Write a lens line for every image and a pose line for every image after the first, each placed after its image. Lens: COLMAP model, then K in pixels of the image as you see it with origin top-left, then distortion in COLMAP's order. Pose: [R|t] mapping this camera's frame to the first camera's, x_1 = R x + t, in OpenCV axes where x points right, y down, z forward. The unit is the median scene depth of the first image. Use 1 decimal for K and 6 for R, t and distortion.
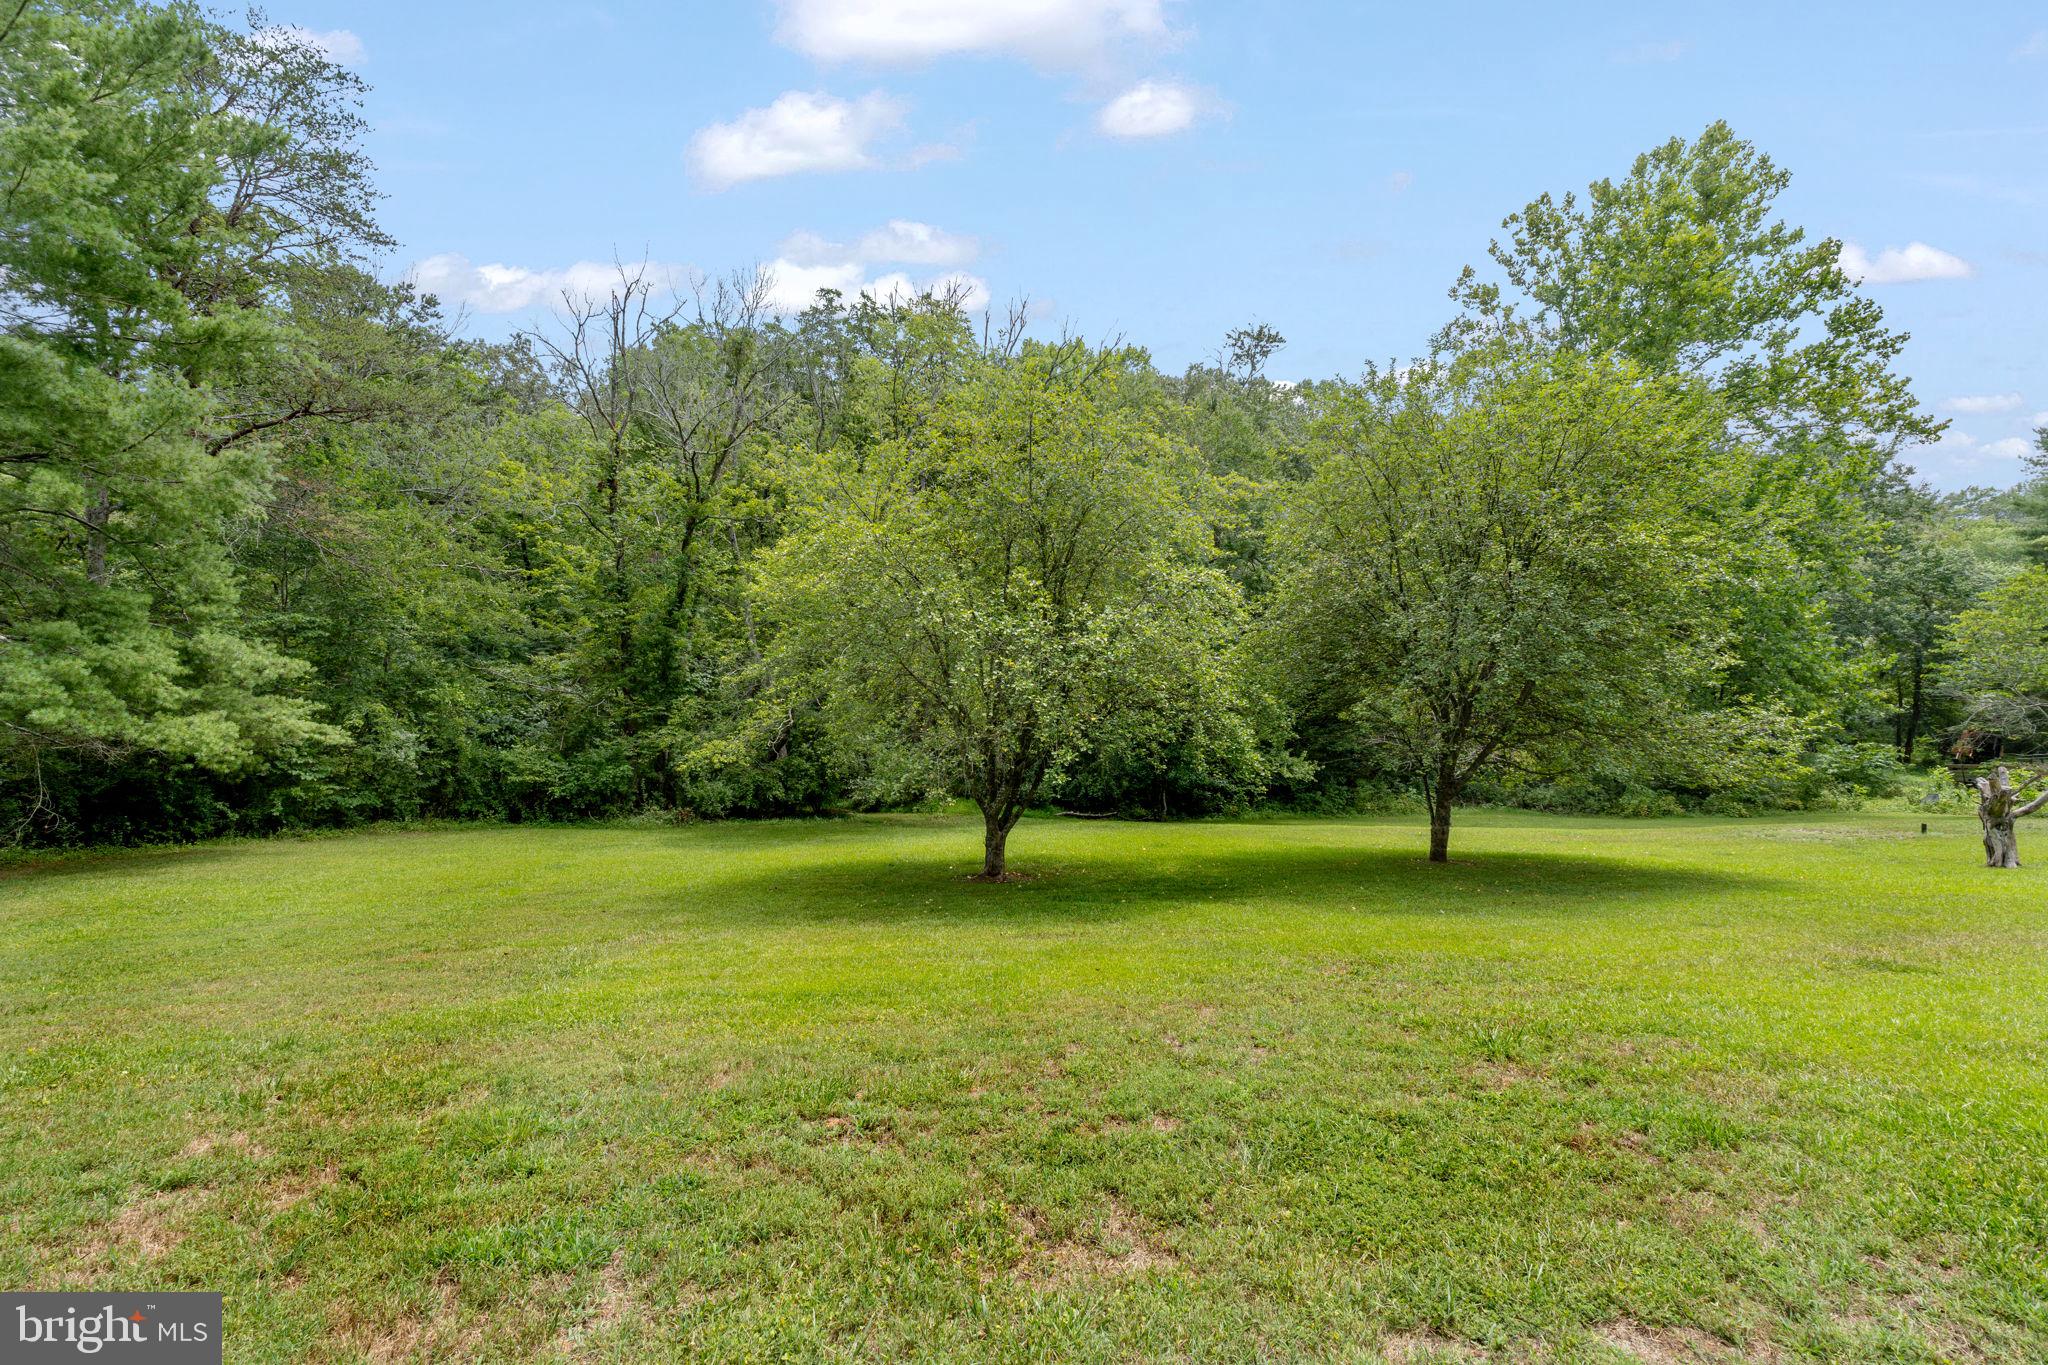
lens RADIAL K [[864.4, 0, 1019.6], [0, 864.4, 677.3], [0, 0, 1]] dist [-0.005350, -0.000118]
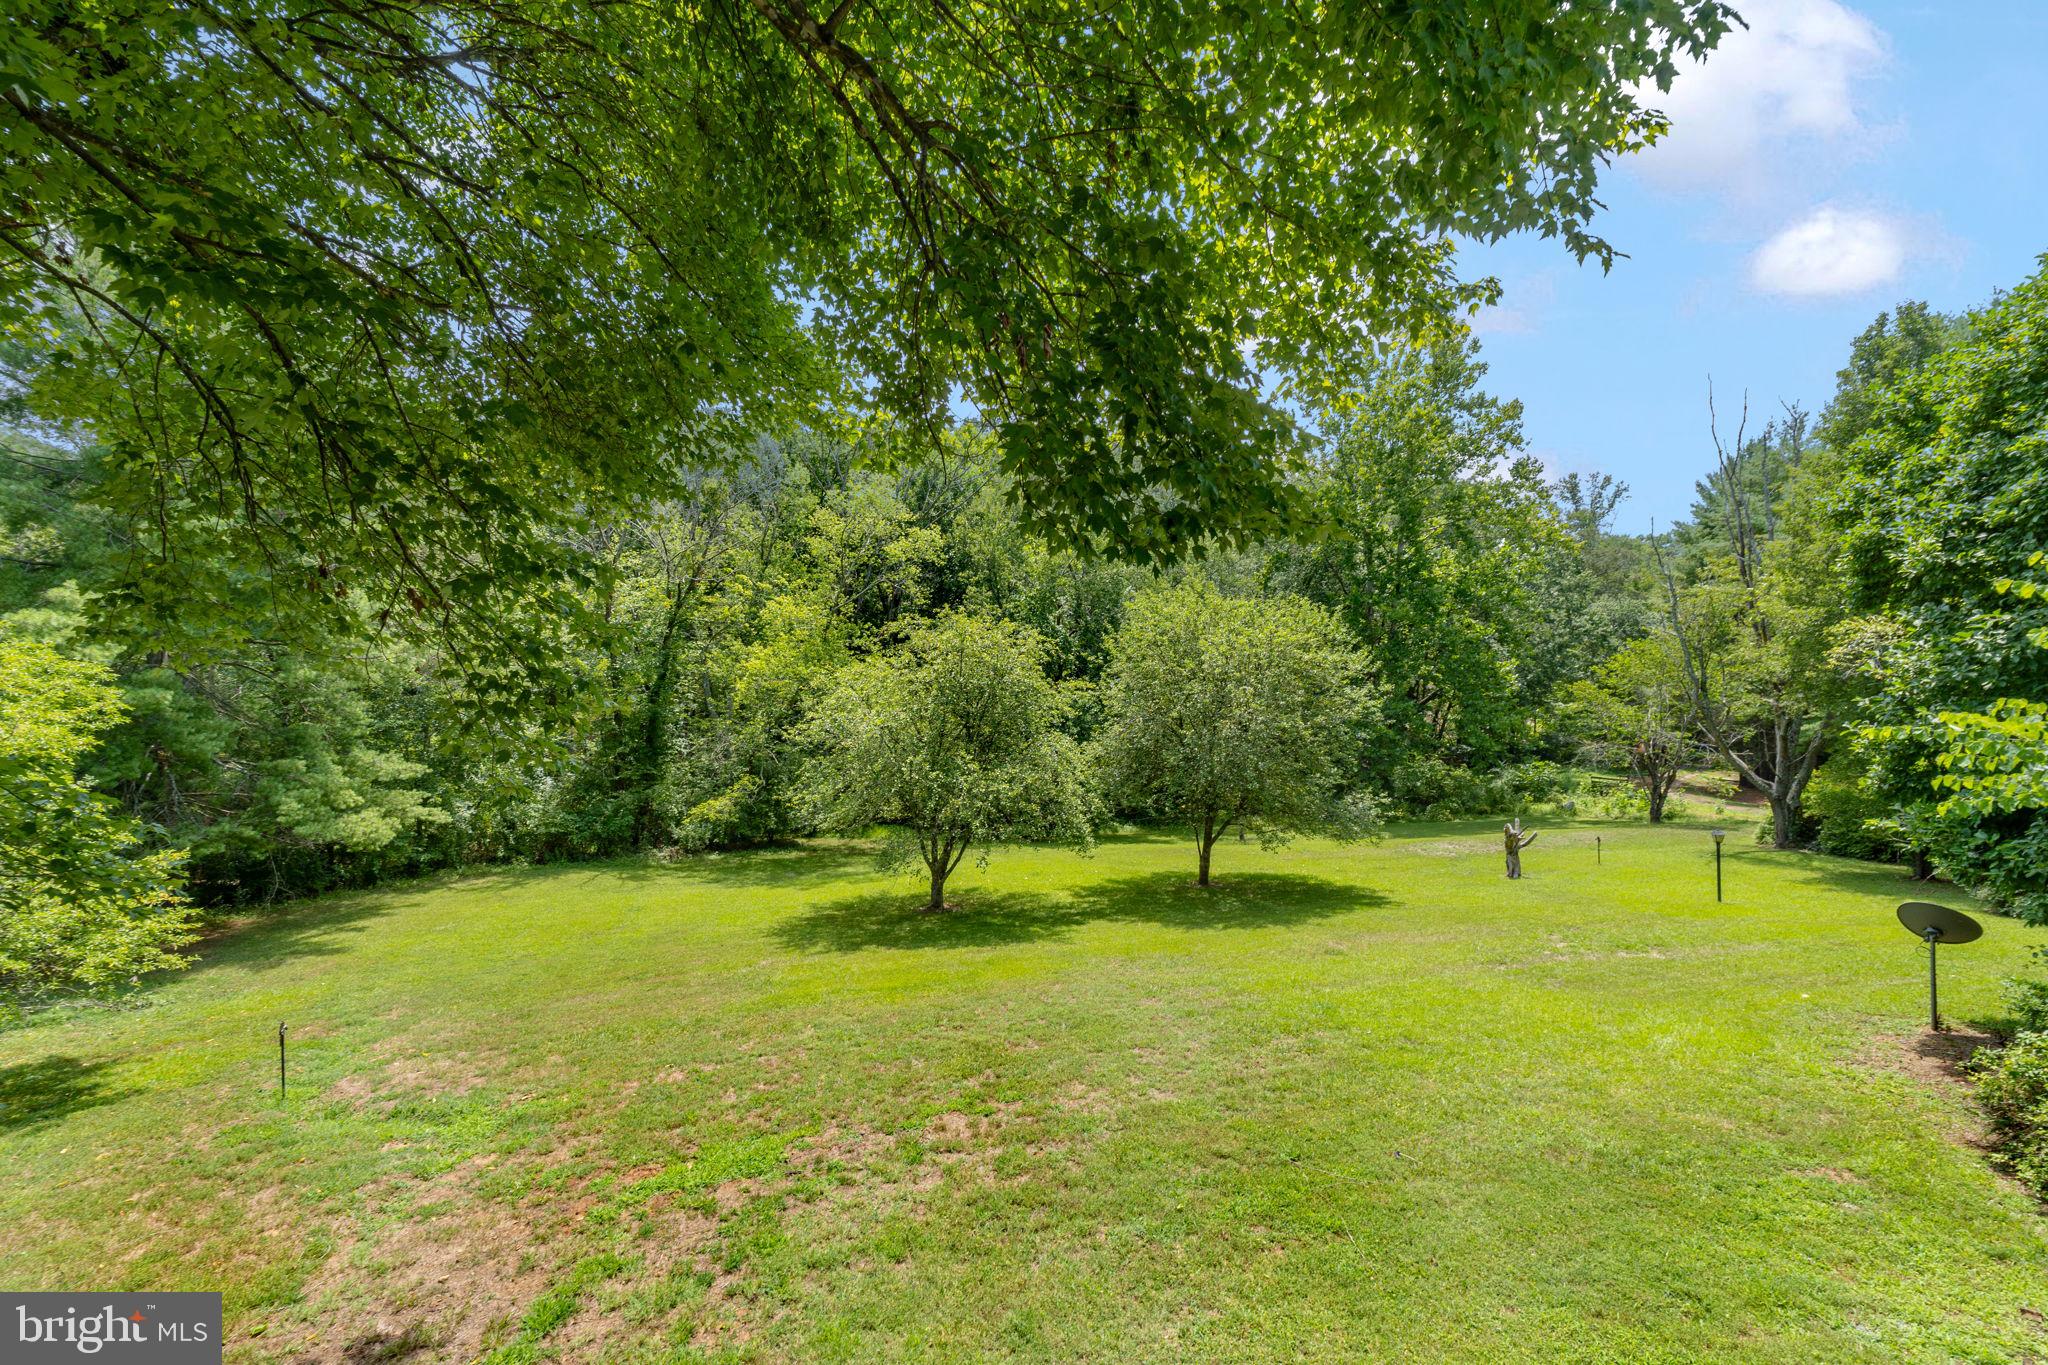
lens RADIAL K [[864.4, 0, 1022.8], [0, 864.4, 681.3], [0, 0, 1]] dist [-0.005350, -0.000118]
pose [[0.988892, -0.003431, 0.148596, -0.051140], [-0.001573, 0.999436, 0.033549, -0.115065], [-0.148627, -0.033410, 0.988329, -0.285313]]
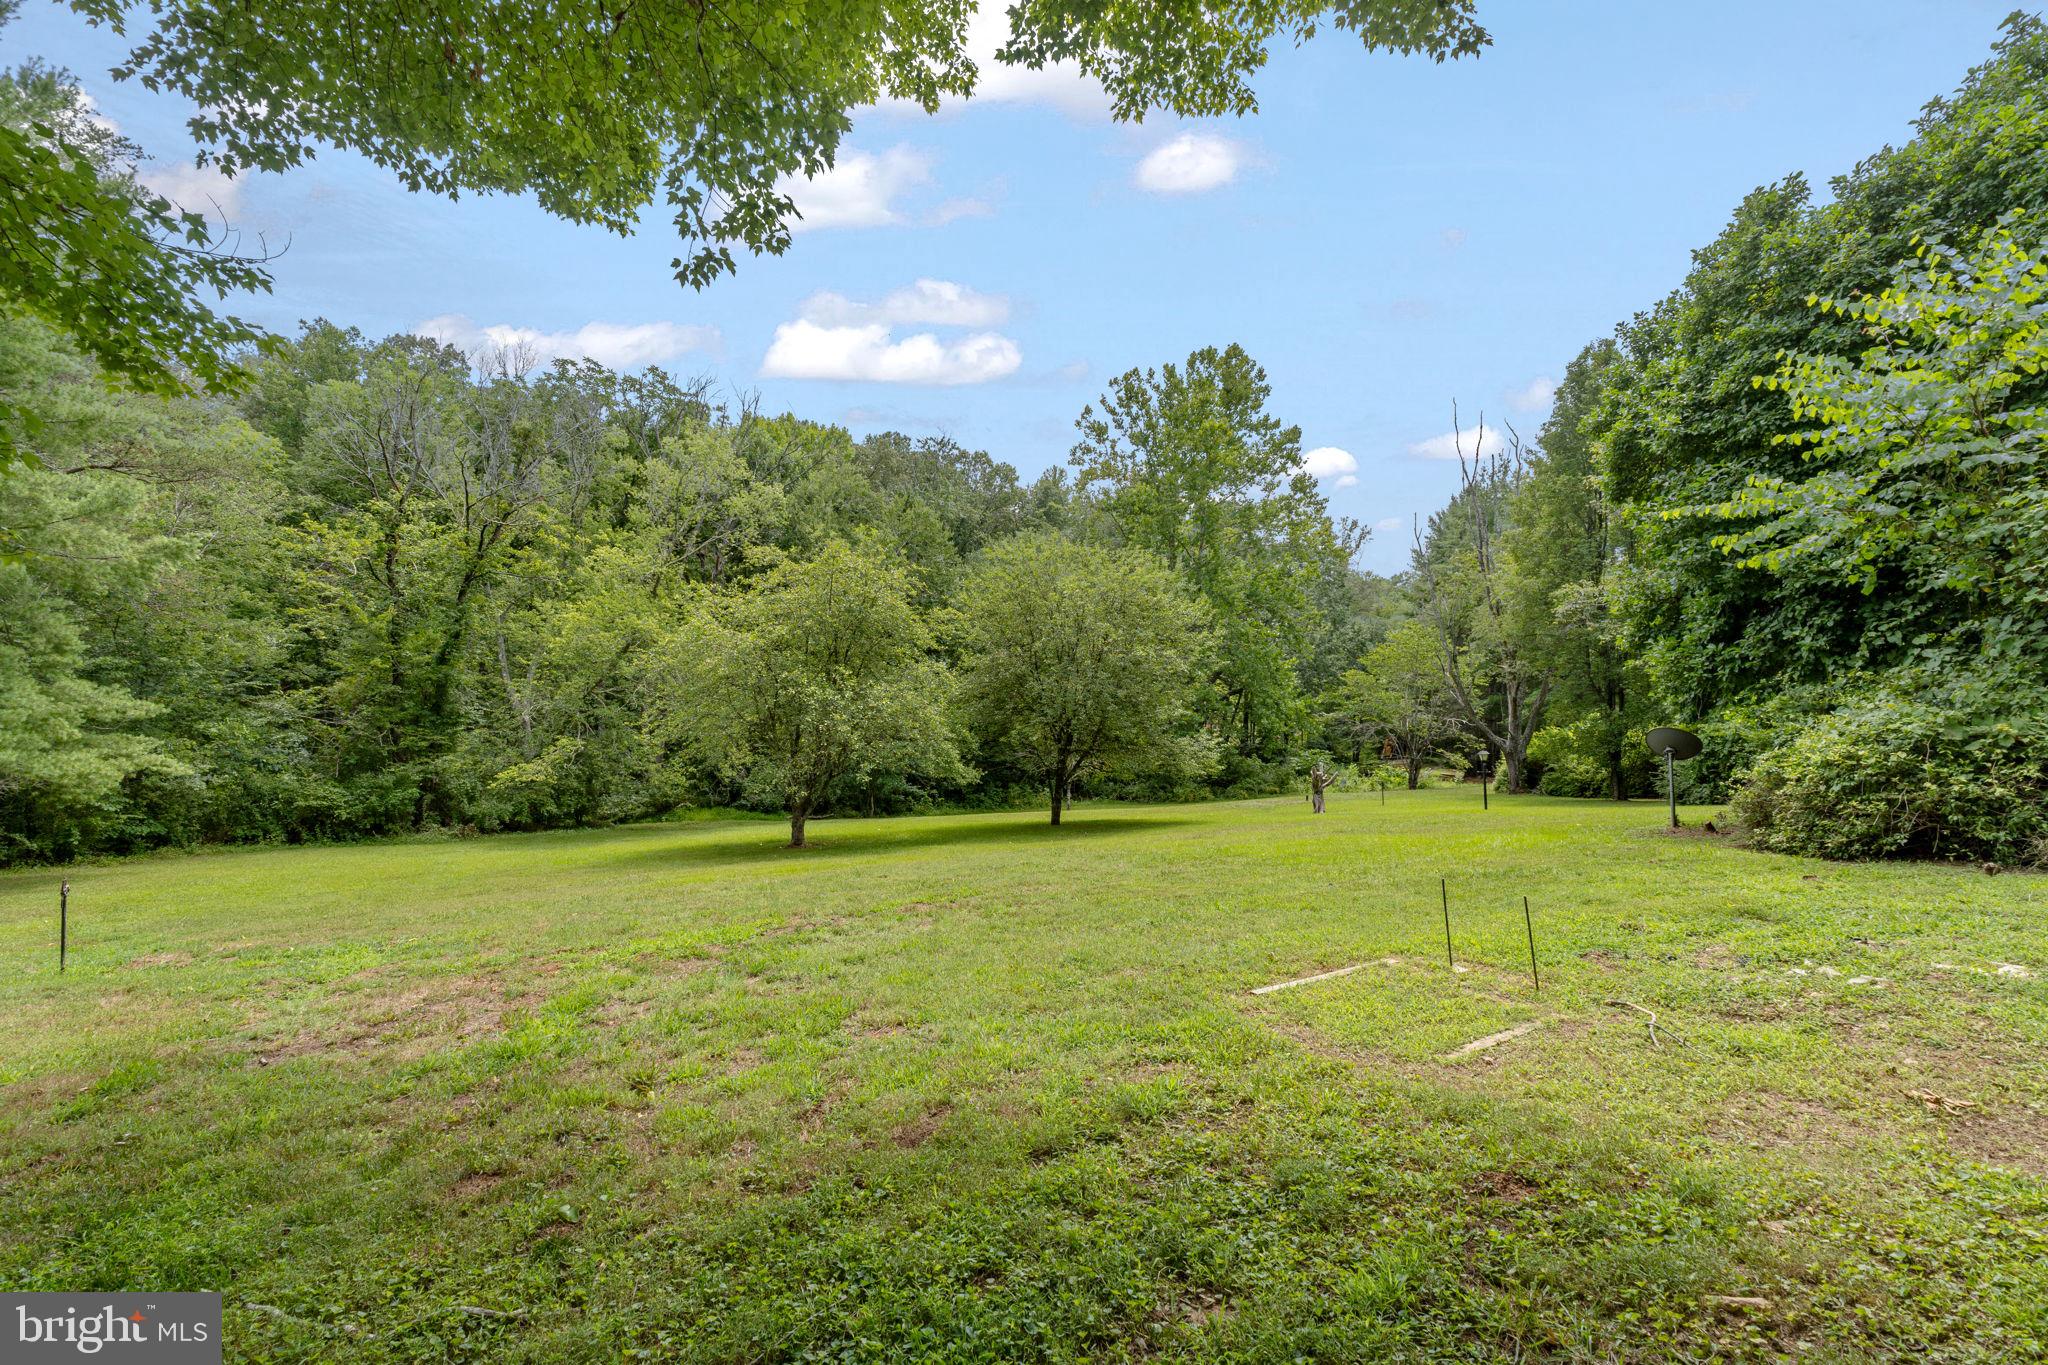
lens RADIAL K [[864.4, 0, 1019.6], [0, 864.4, 687.6], [0, 0, 1]] dist [-0.005350, -0.000118]
pose [[0.926171, 0.009932, 0.376973, -0.115353], [-0.007605, 0.999942, -0.007662, -0.022743], [-0.377027, 0.004229, 0.926192, -0.282378]]
